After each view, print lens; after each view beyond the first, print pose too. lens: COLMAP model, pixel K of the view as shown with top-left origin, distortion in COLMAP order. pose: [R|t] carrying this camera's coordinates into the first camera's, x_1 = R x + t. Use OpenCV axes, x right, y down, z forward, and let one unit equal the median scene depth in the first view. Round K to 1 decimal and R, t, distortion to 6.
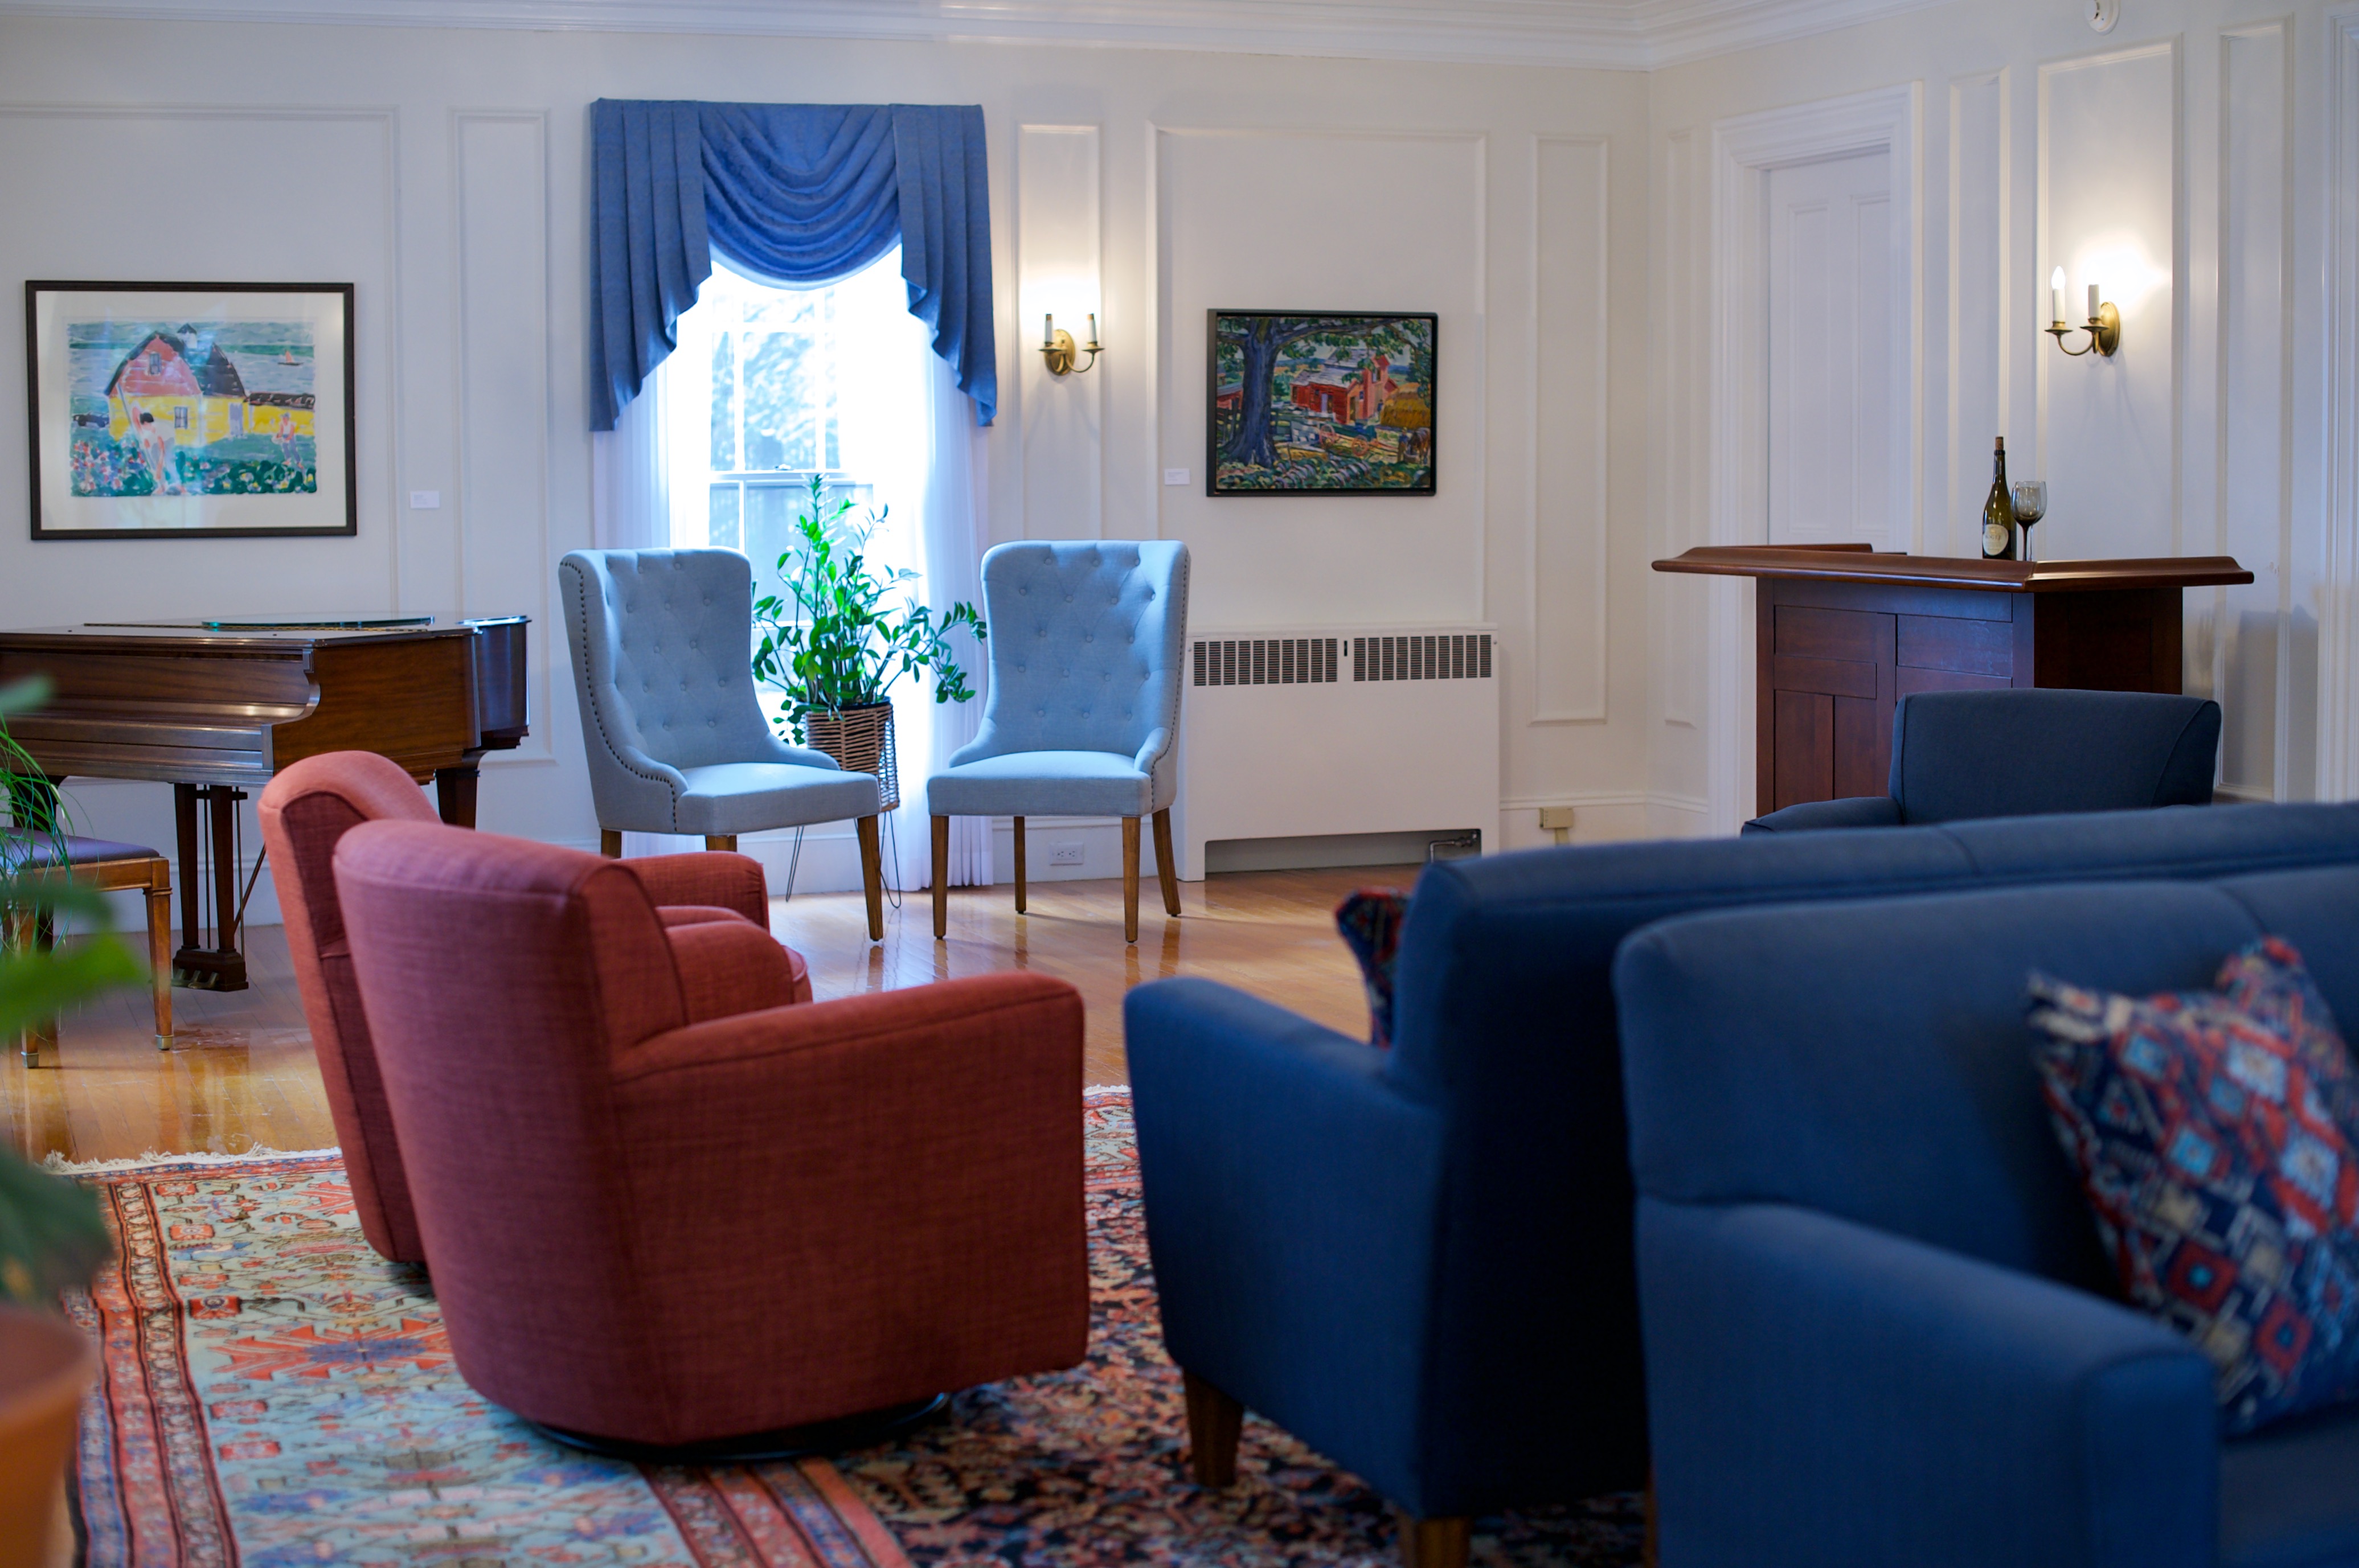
lens RADIAL K [[3304.2, 0, 1183.3], [0, 3304.2, 784.1], [0, 0, 1]] dist [-0.187919, 0.000000]
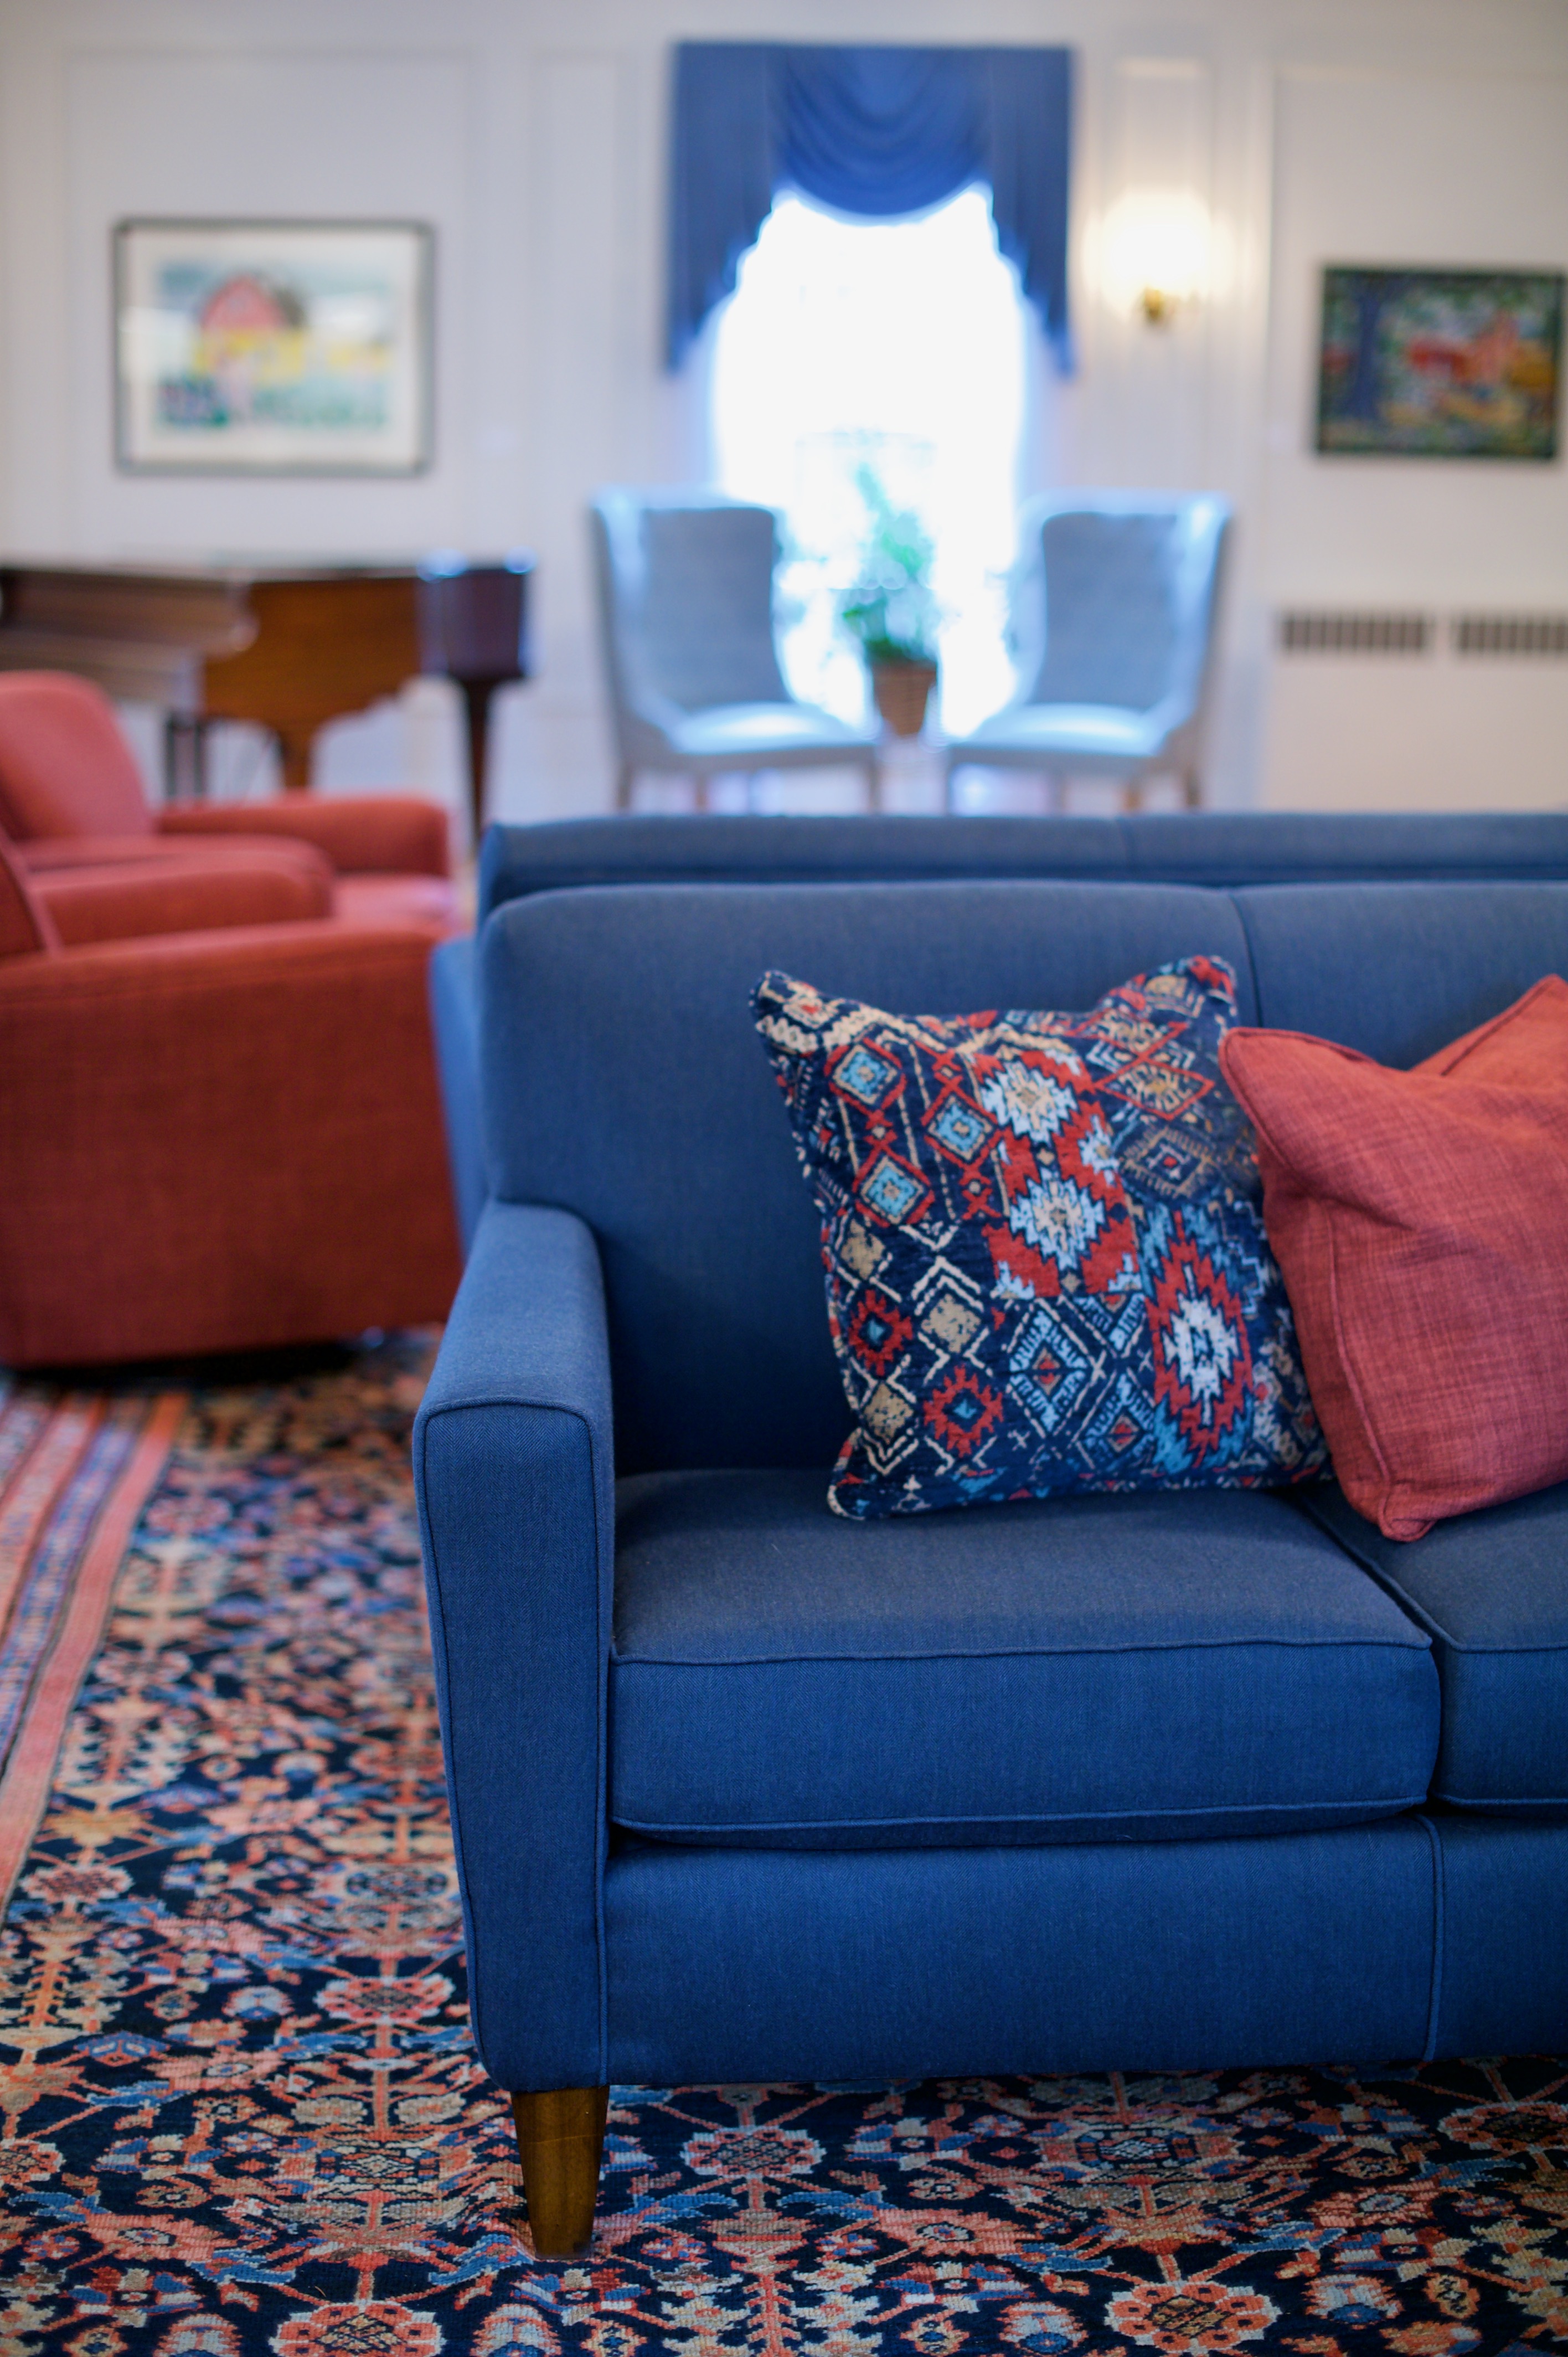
lens RADIAL K [[3301.5, 0, 784.3], [0, 3301.5, 1177.1], [0, 0, 1]] dist [-0.187919, 0.000000]
pose [[0.961399, 0.077098, -0.264138, 0.140846], [-0.042349, 0.989965, 0.134815, -0.002267], [0.271881, -0.118425, 0.955016, 0.038319]]
